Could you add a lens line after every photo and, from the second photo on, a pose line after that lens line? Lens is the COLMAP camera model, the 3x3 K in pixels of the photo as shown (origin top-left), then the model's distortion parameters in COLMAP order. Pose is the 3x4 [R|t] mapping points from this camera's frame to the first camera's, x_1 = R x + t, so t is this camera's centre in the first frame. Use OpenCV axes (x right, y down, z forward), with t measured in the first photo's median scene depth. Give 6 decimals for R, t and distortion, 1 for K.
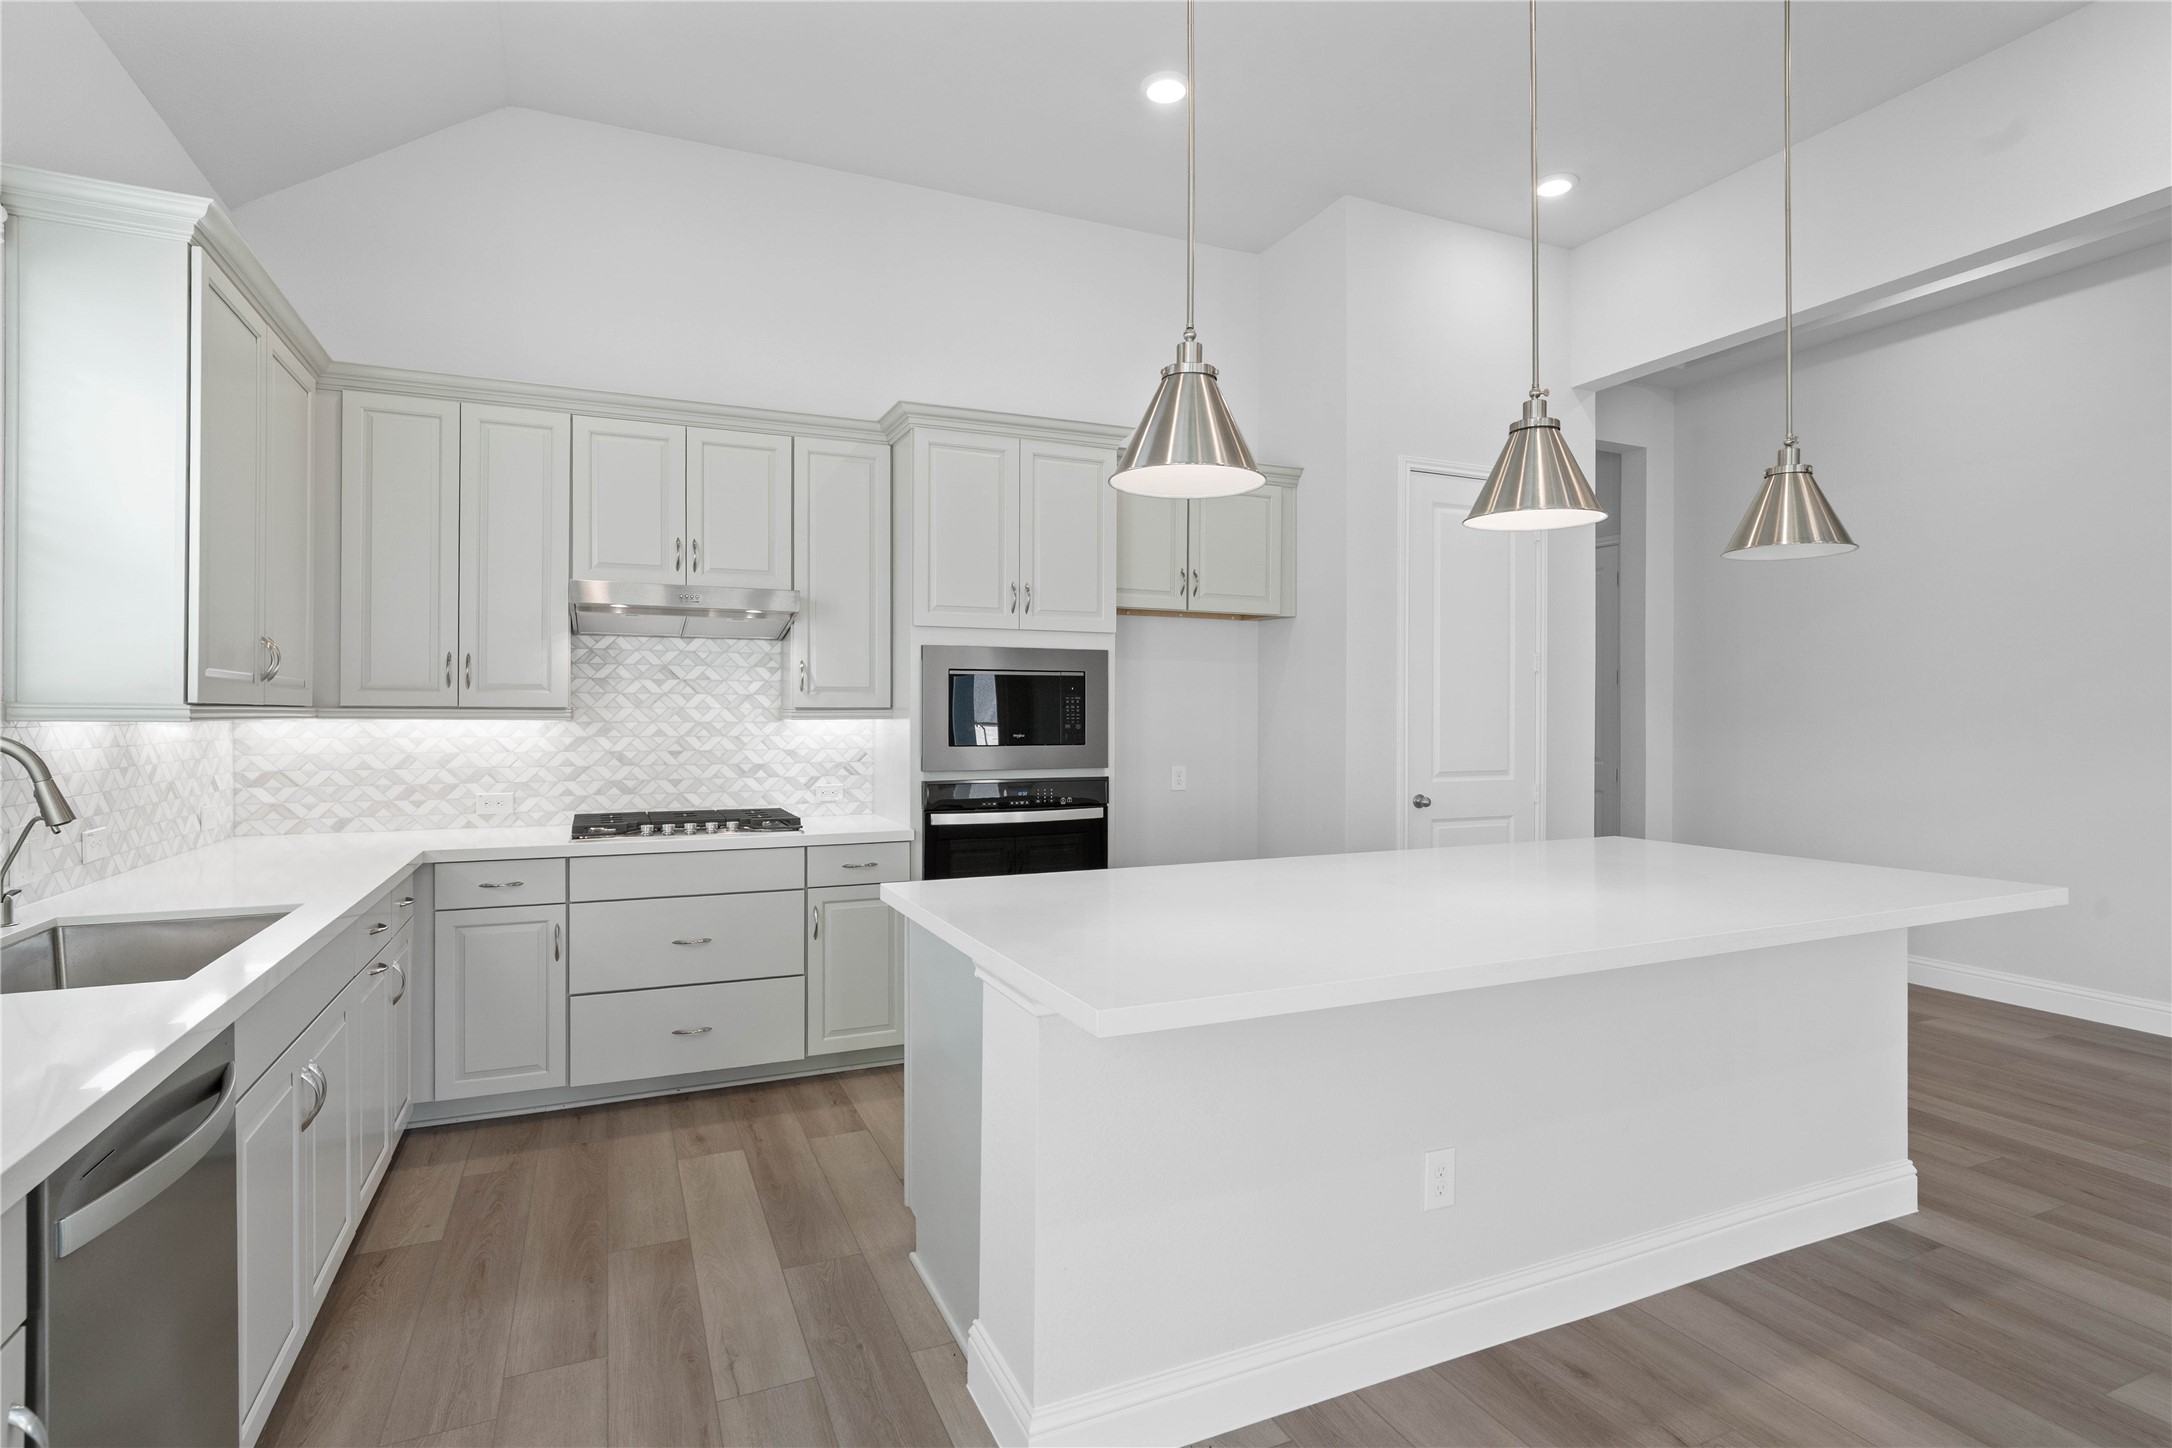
lens RADIAL K [[1039.9, 0, 1084.3], [0, 1039.9, 718.3], [0, 0, 1]] dist [-0.004205, 0.000110]
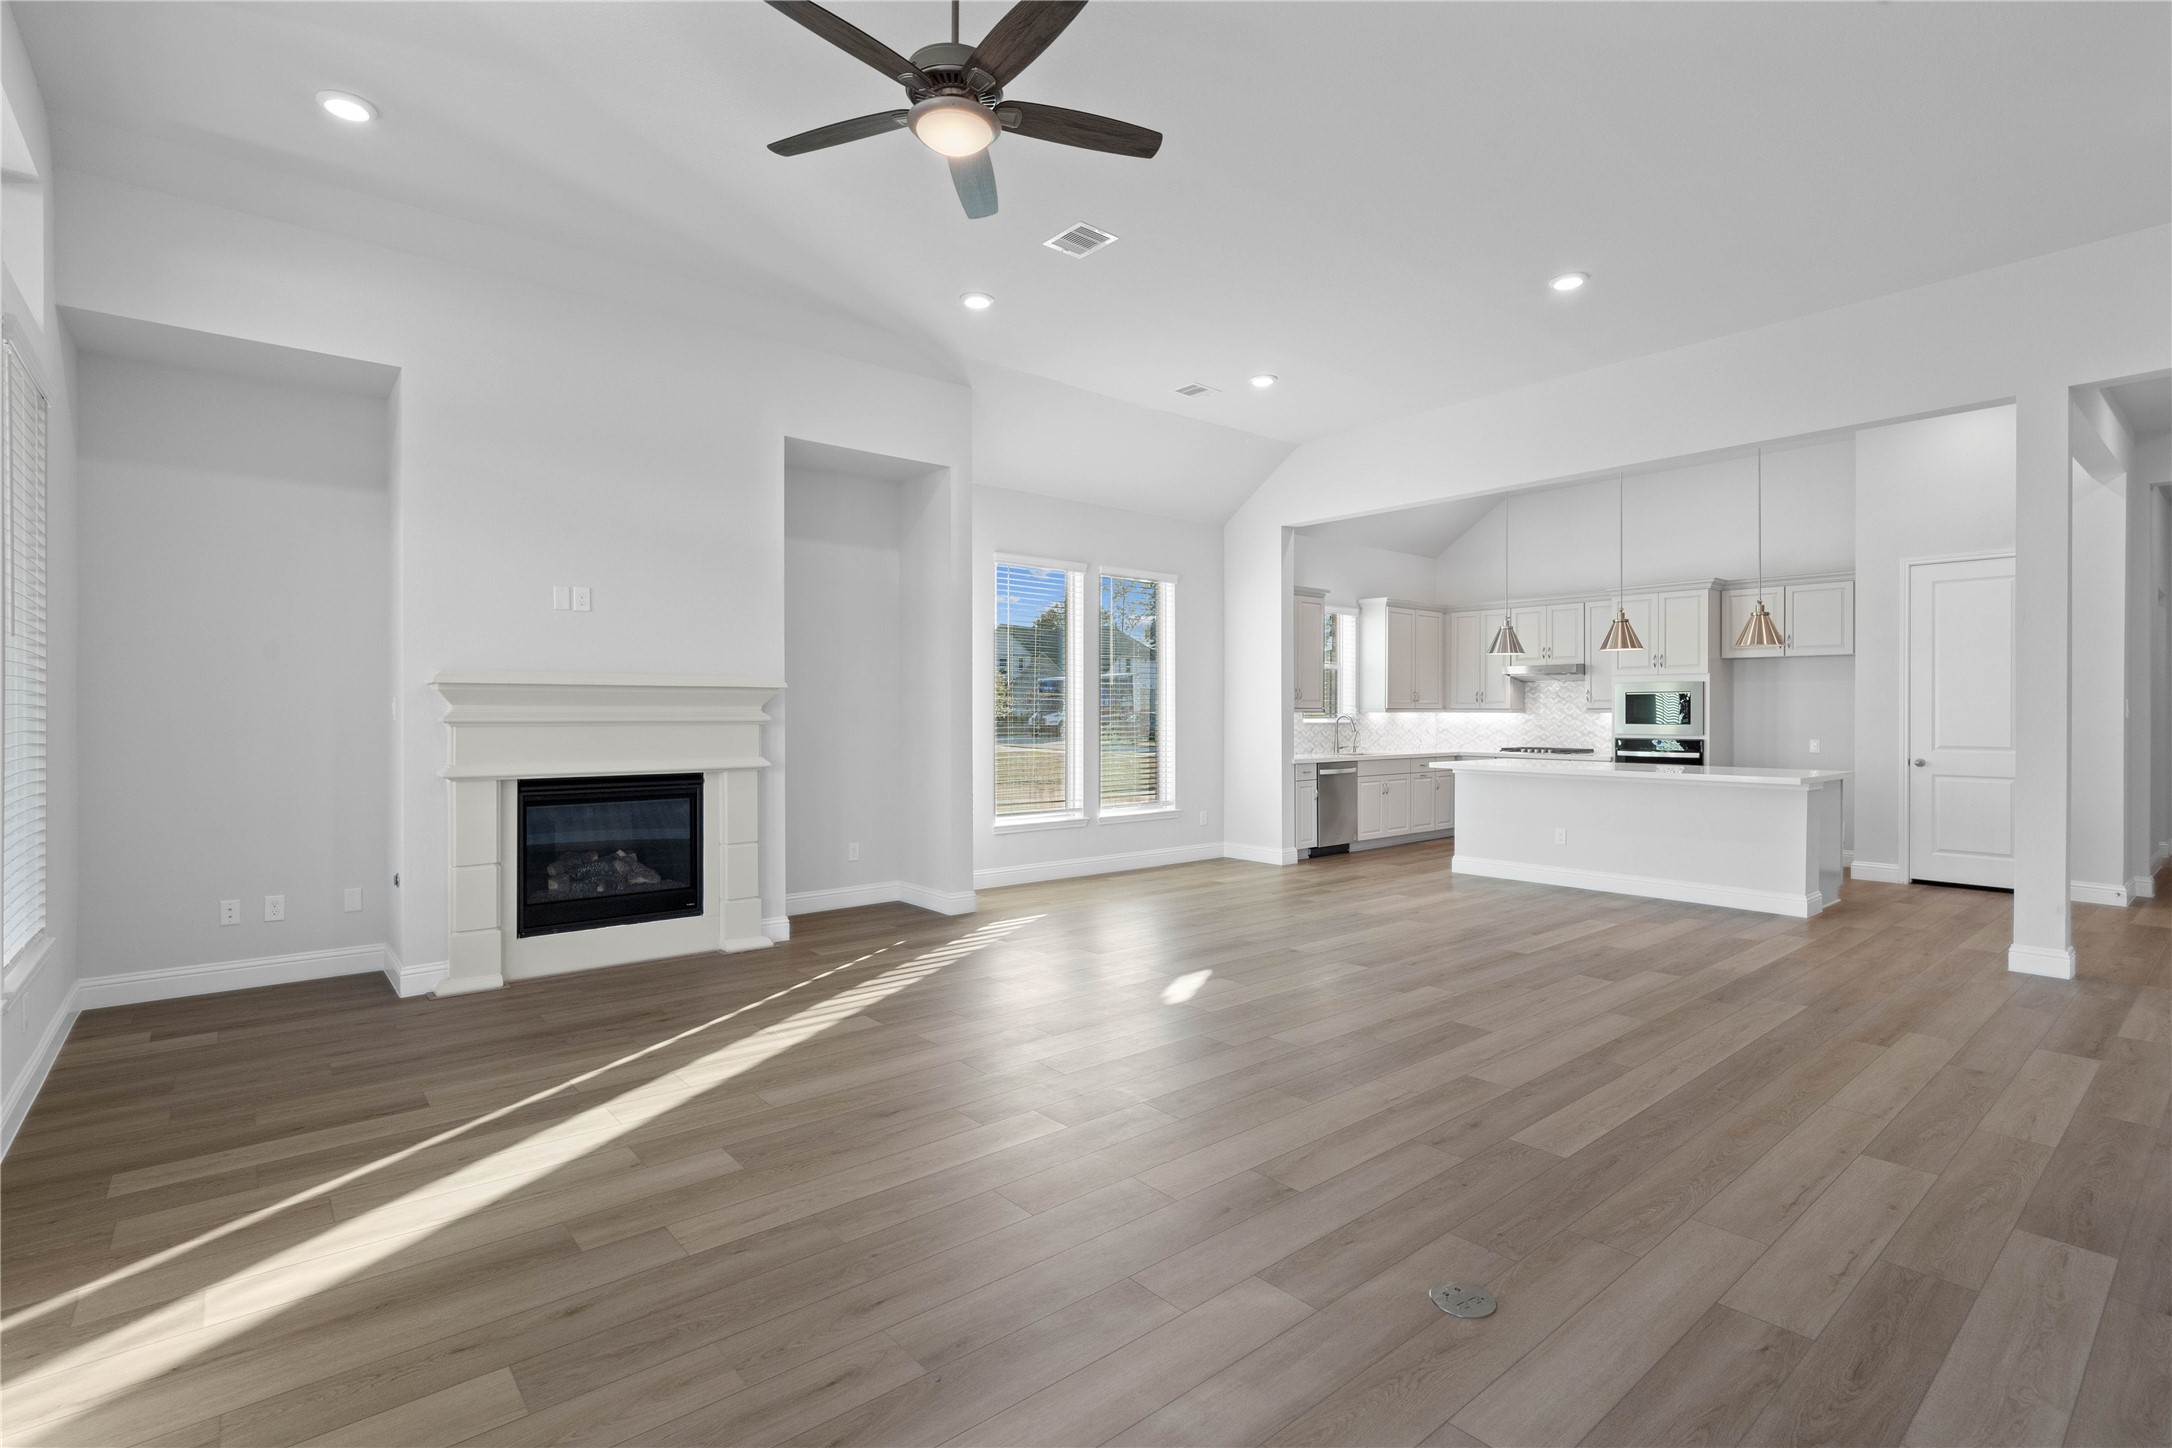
lens RADIAL K [[1015.8, 0, 1059.3], [0, 1015.8, 707.5], [0, 0, 1]] dist [-0.002964, 0.000090]
pose [[0.249621, -0.004916, -0.968331, 1.870933], [-0.005027, 0.999967, -0.006373, 0.010330], [0.968331, 0.006459, 0.249588, -0.901829]]
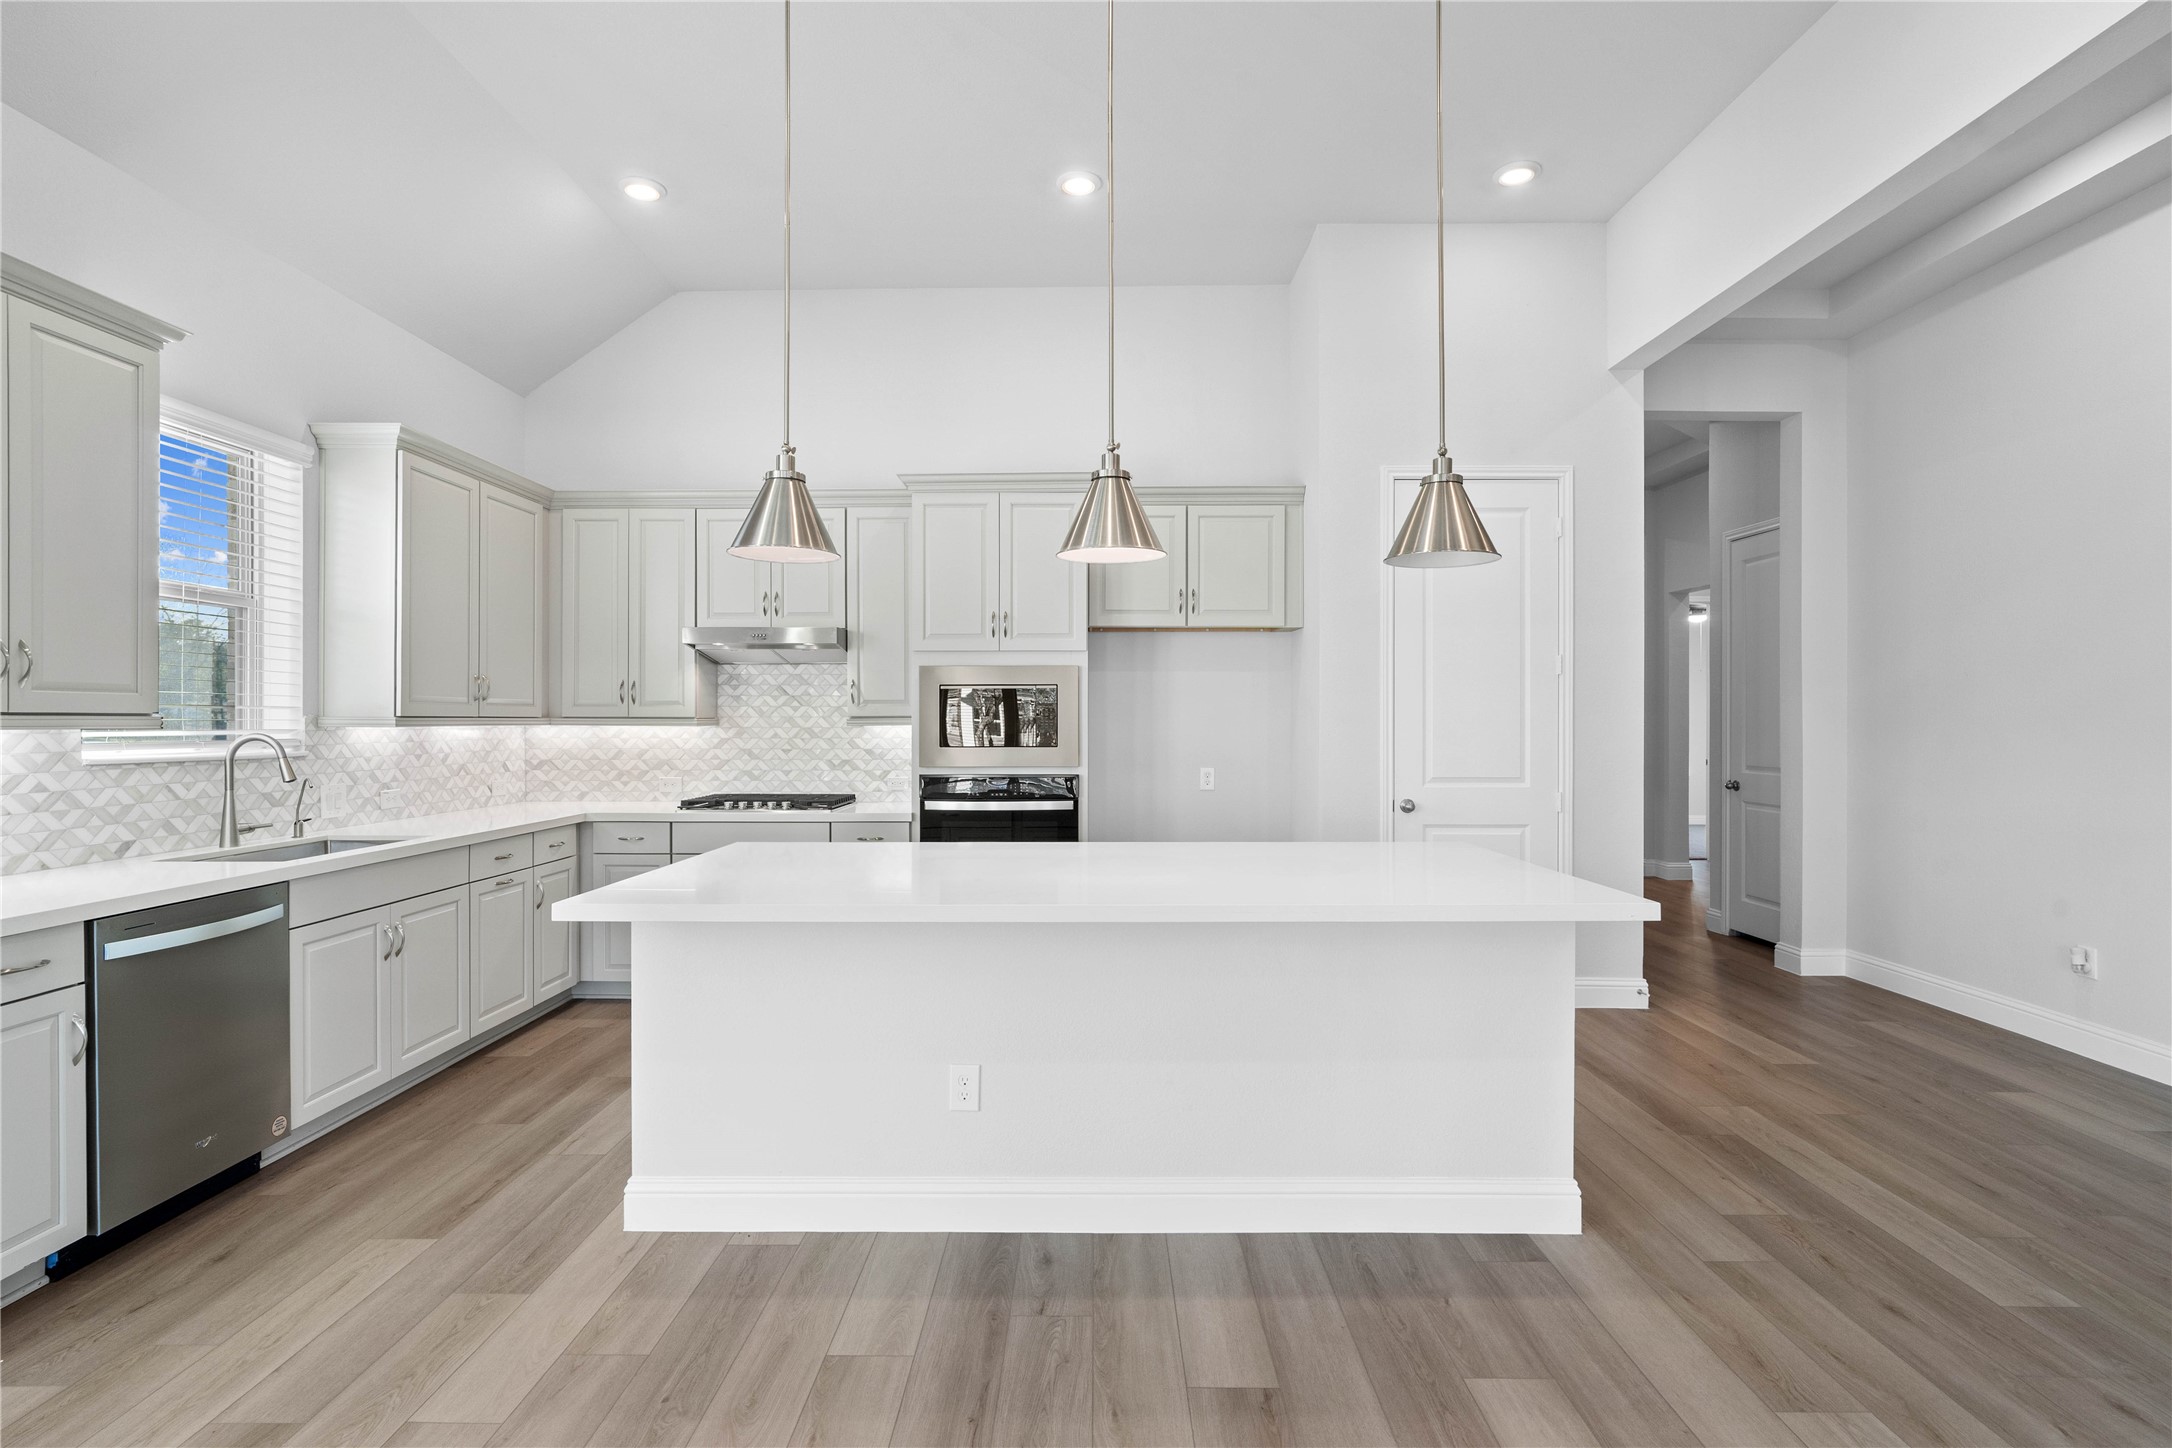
lens RADIAL K [[1023.3, 0, 1086.0], [0, 1023.3, 724.0], [0, 0, 1]] dist [-0.005722, -0.000194]
pose [[0.908204, -0.002242, -0.418523, 0.544370], [0.001614, 0.999997, -0.001854, 0.002163], [0.418526, 0.001009, 0.908204, -0.037018]]
